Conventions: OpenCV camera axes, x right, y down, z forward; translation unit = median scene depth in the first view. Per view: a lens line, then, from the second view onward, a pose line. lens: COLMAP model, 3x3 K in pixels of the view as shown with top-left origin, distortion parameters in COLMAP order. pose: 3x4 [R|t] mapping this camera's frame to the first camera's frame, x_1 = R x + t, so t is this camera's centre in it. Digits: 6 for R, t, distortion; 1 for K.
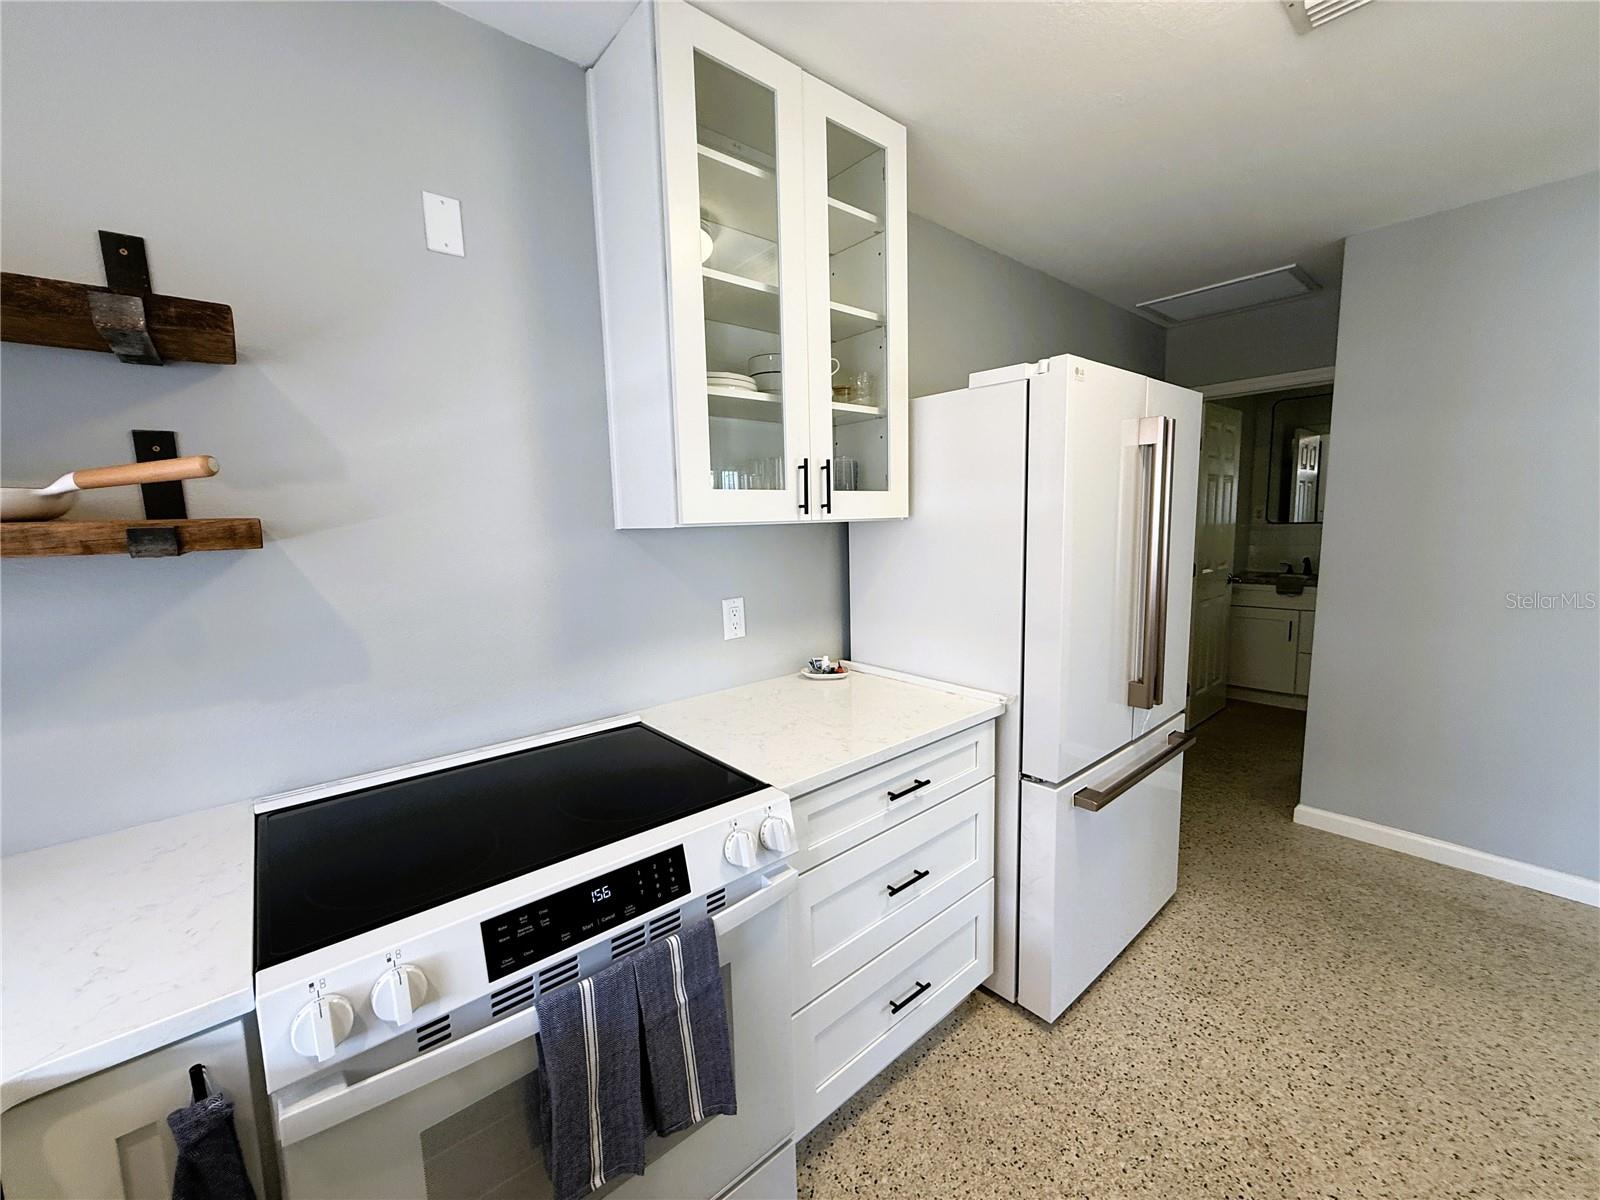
lens RADIAL K [[638.1, 0, 804.0], [0, 638.1, 592.7], [0, 0, 1]] dist [0.001776, -0.000342]
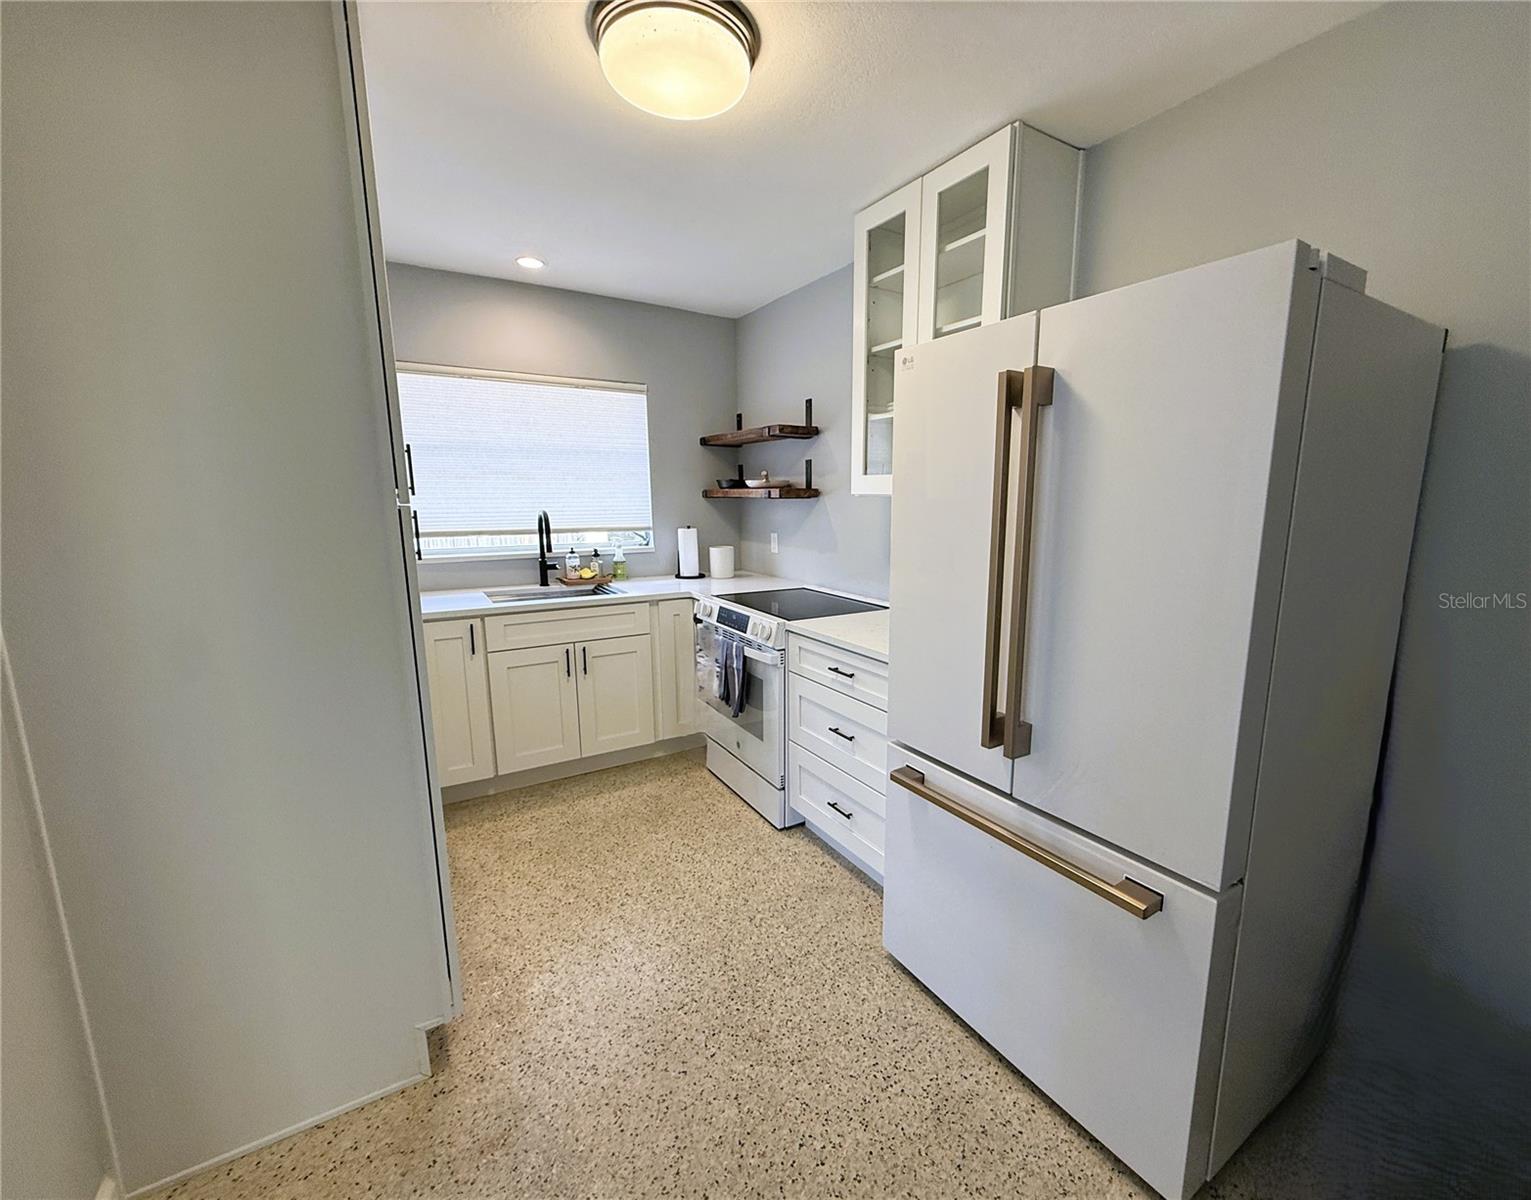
lens RADIAL K [[659.4, 0, 819.2], [0, 659.4, 616.1], [0, 0, 1]] dist [-0.002530, -0.000162]
pose [[-0.126016, 0.208425, -0.969886, 1.712090], [-0.125144, 0.966530, 0.223963, -0.178180], [0.984103, 0.149598, -0.095715, 1.098170]]
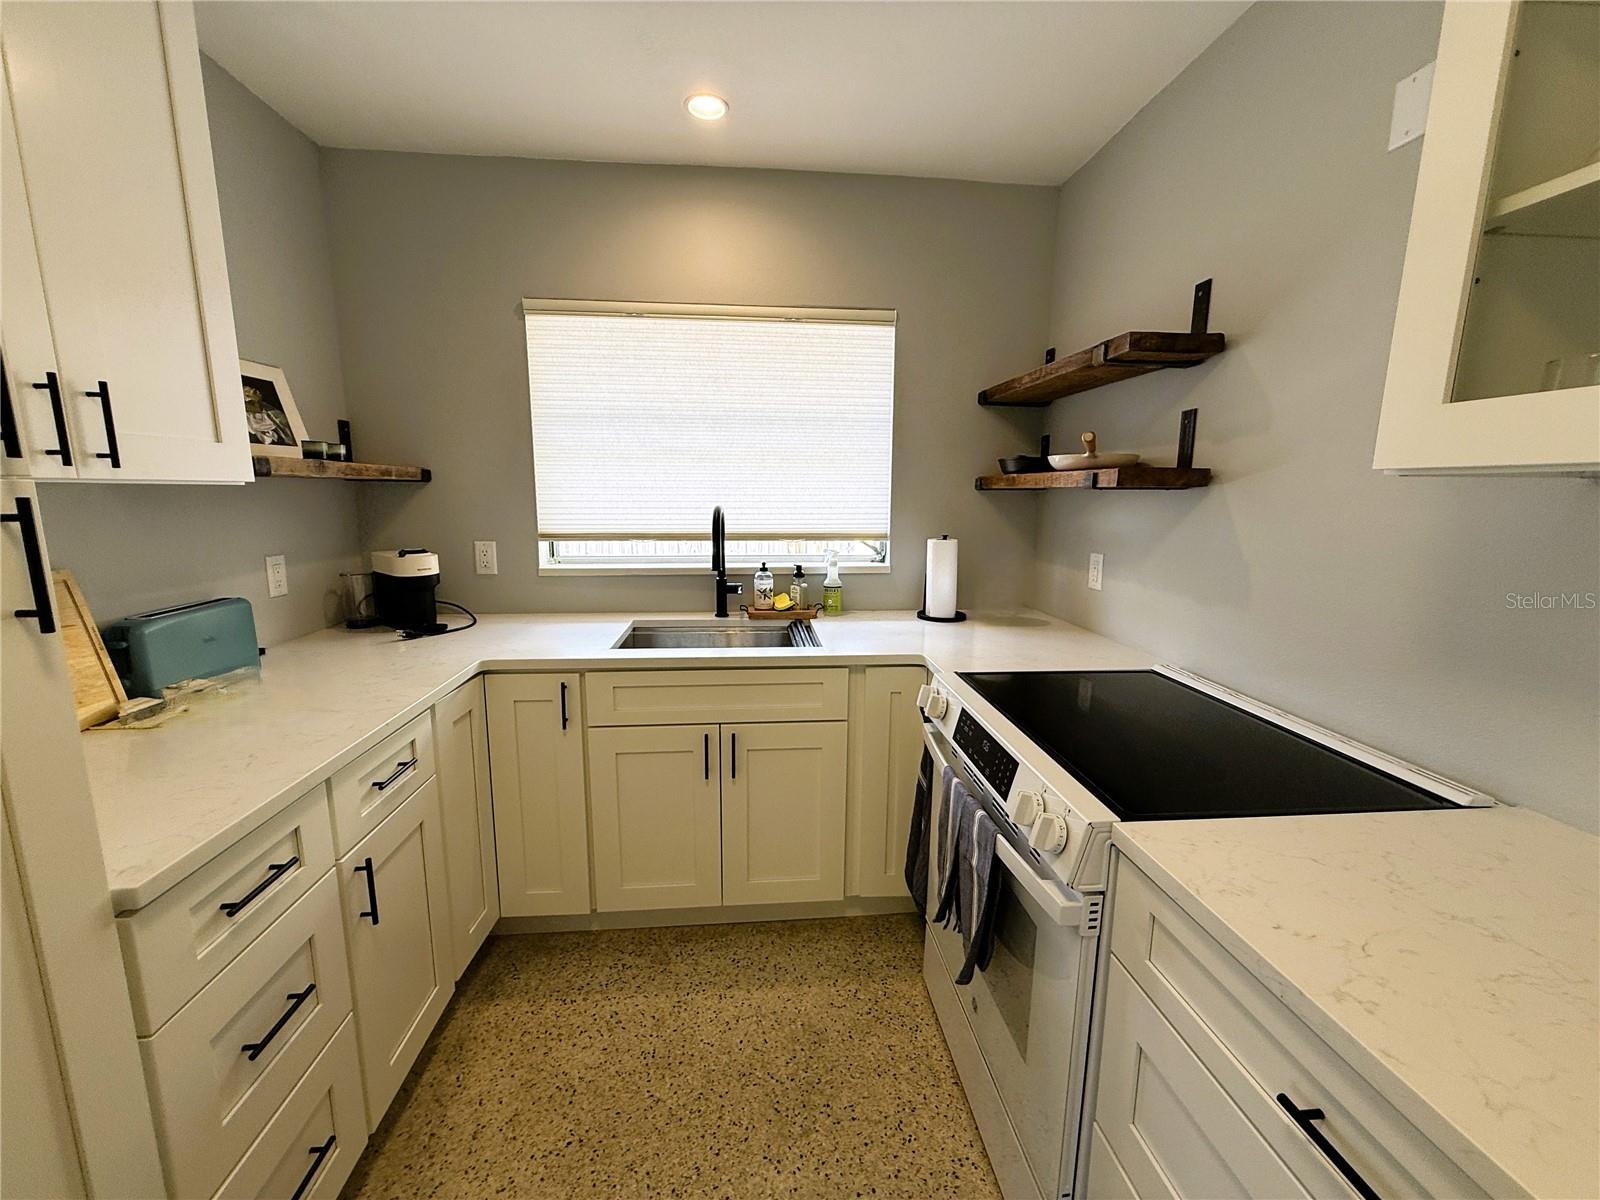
lens RADIAL K [[638.1, 0, 799.8], [0, 638.1, 597.6], [0, 0, 1]] dist [0.001776, -0.000342]
pose [[-0.584489, 0.156538, -0.796159, 0.618337], [-0.092986, 0.961827, 0.257375, -0.092371], [0.806056, 0.224465, -0.547621, 0.881025]]
